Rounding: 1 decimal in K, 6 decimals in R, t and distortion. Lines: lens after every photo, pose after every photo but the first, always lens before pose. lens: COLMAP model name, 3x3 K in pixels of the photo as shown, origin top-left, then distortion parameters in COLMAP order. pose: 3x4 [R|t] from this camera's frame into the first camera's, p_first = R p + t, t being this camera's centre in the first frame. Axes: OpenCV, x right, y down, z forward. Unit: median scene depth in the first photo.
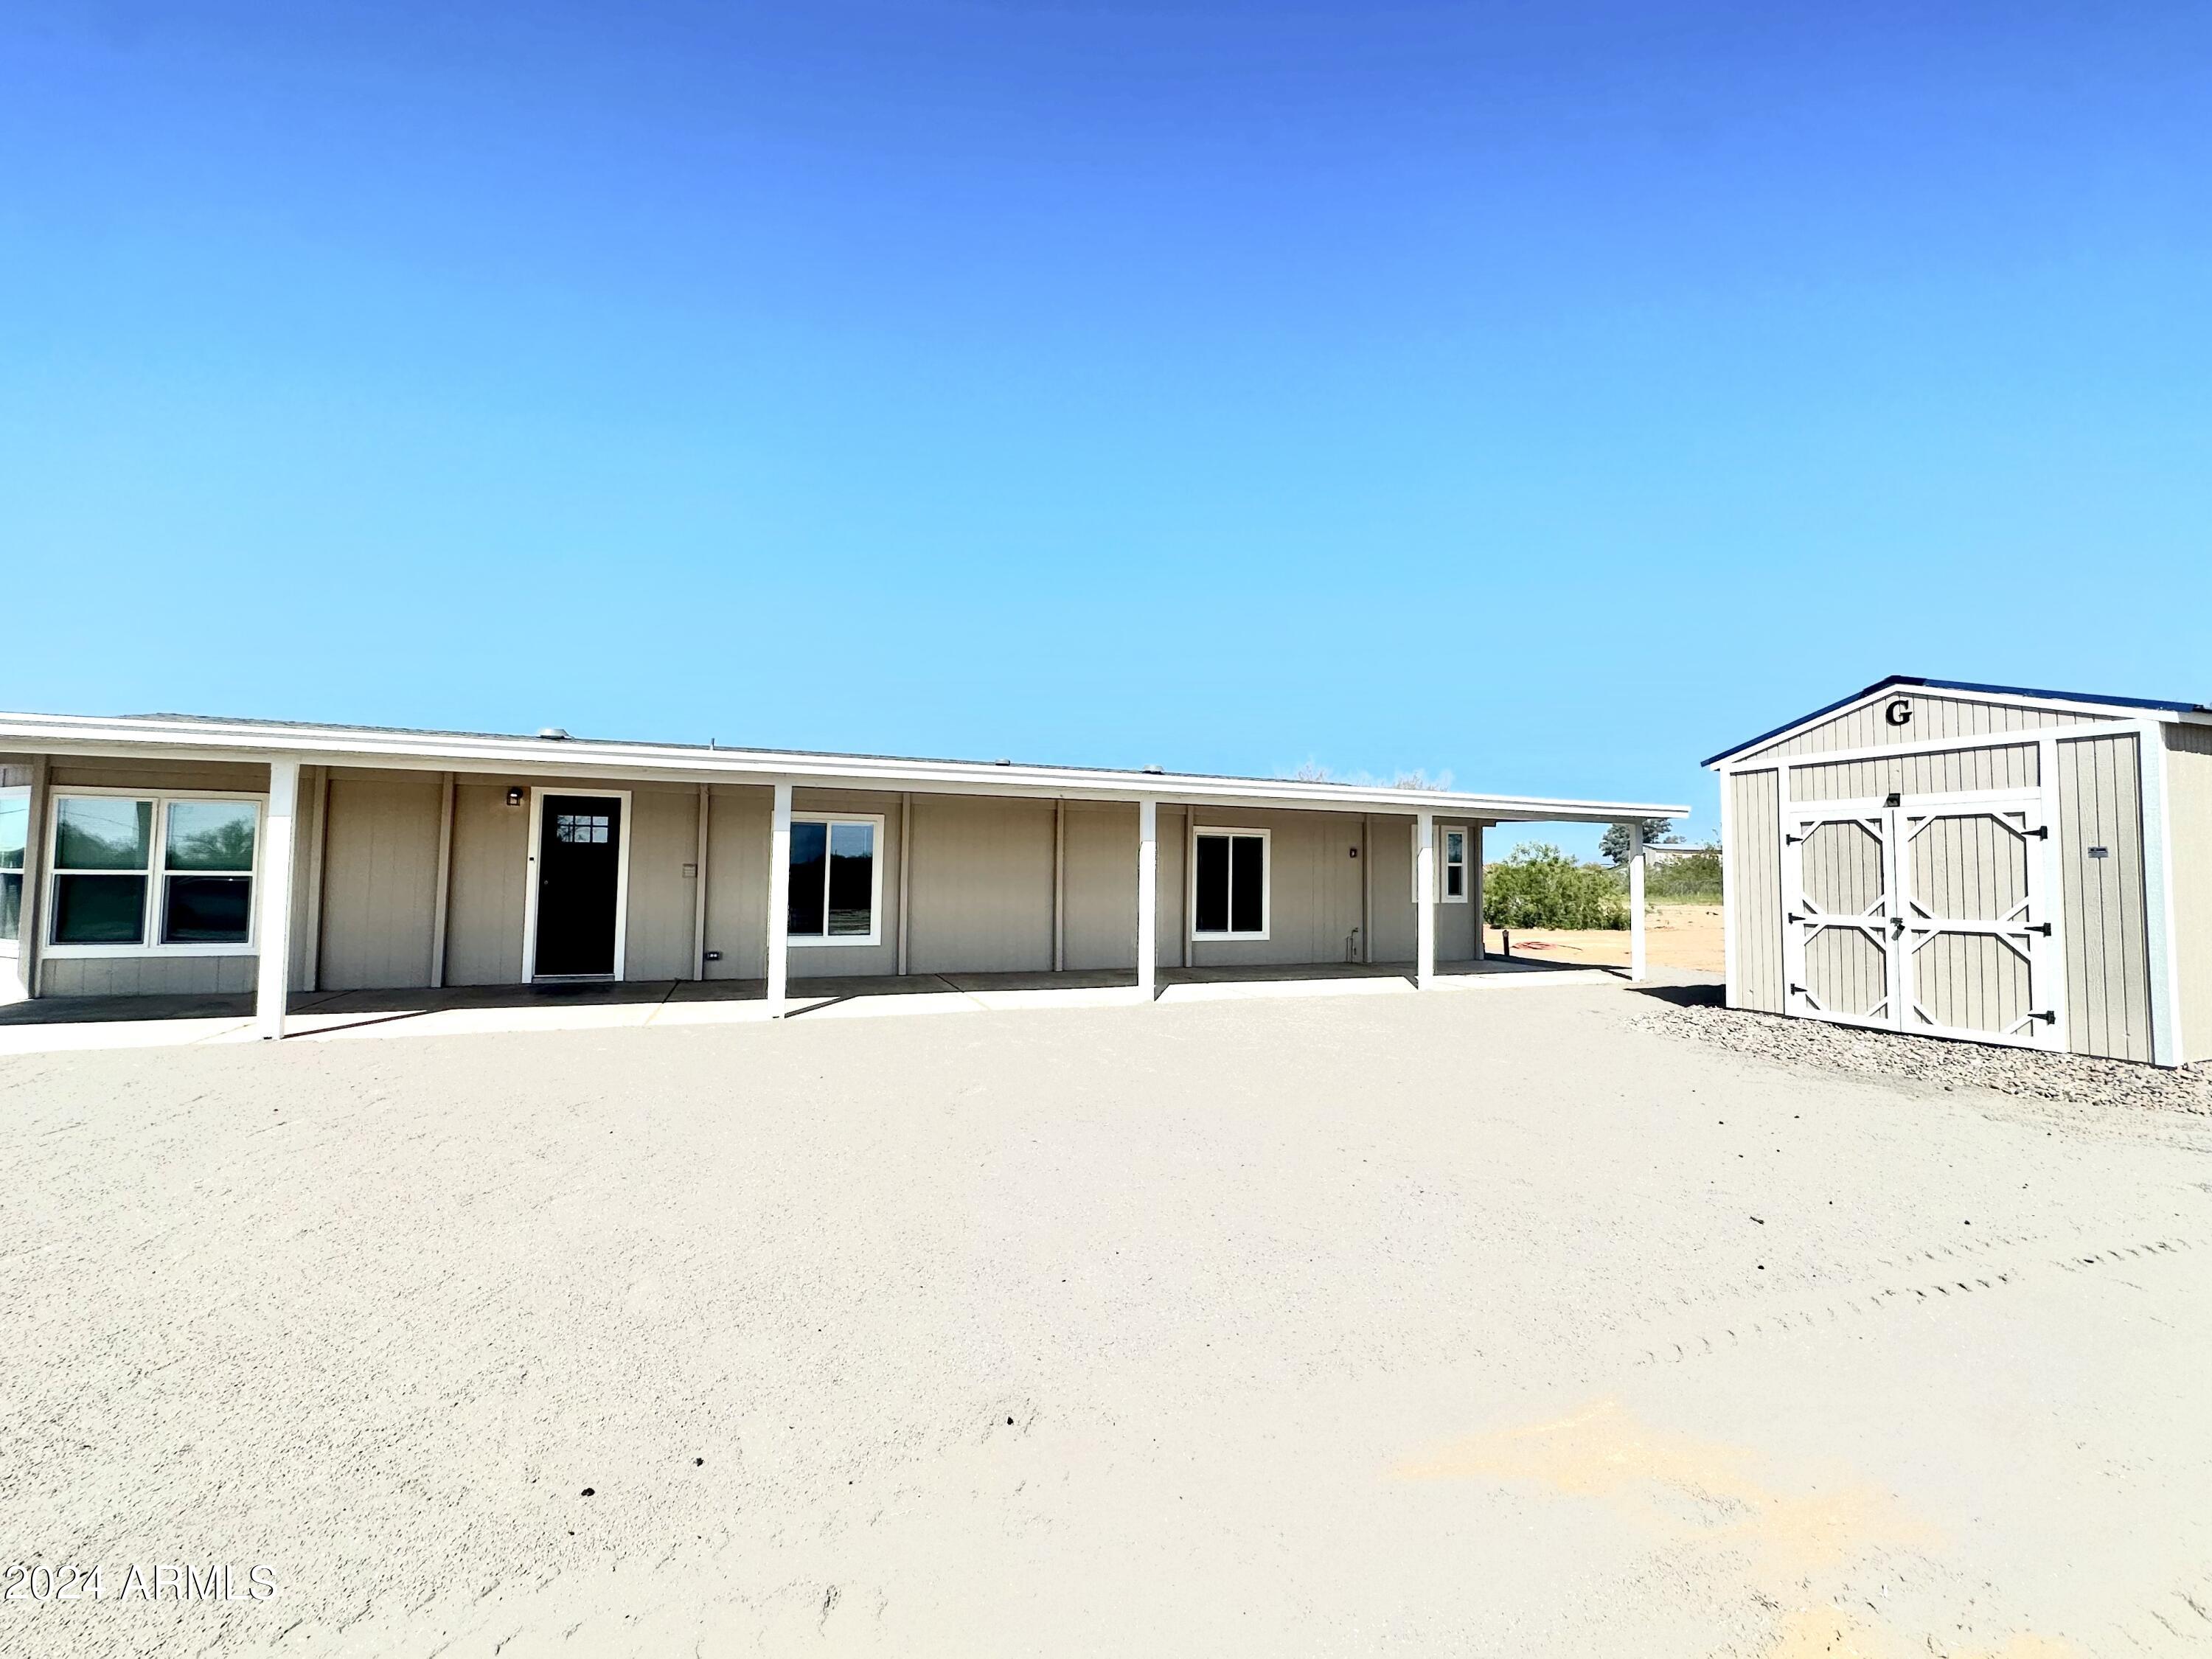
lens RADIAL K [[889.1, 0, 1109.4], [0, 889.1, 828.7], [0, 0, 1]] dist [0.001594, 0.000027]
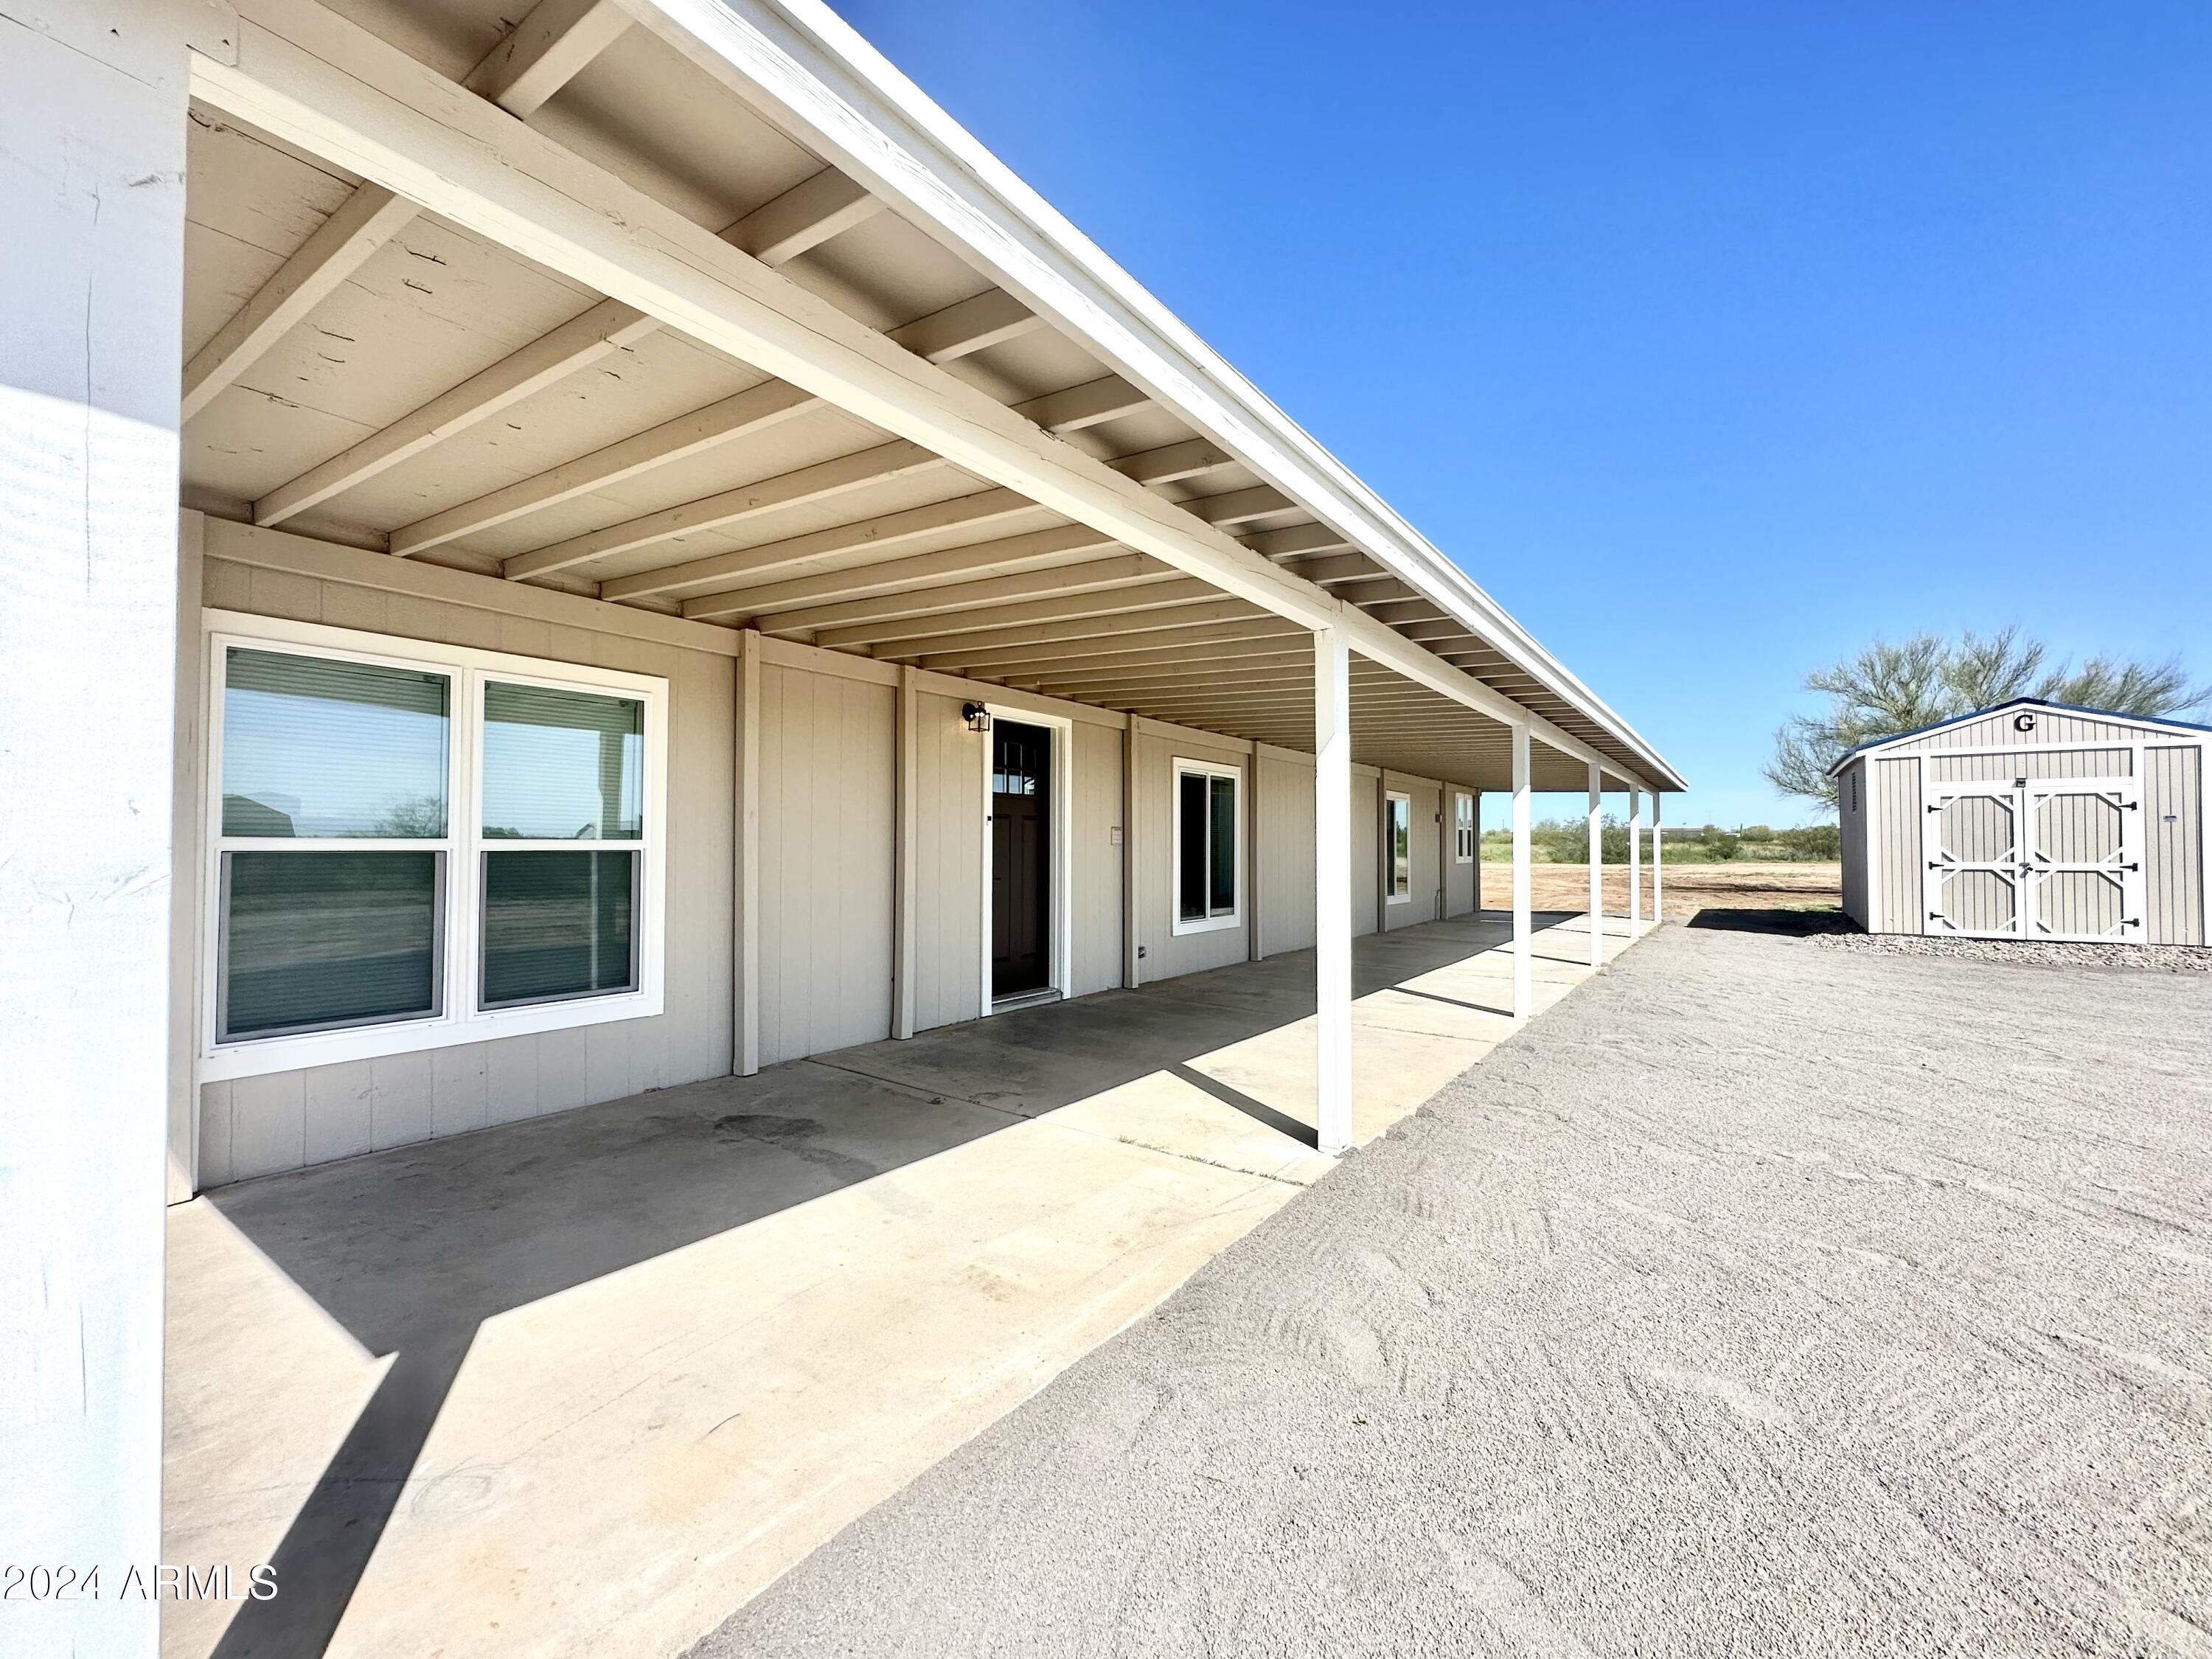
lens RADIAL K [[889.1, 0, 1104.8], [0, 889.1, 828.9], [0, 0, 1]] dist [0.001594, 0.000027]
pose [[0.850248, -0.000706, 0.526381, -1.175699], [-0.018650, 0.999331, 0.031464, 0.025813], [-0.526051, -0.036570, 0.849666, 0.549007]]
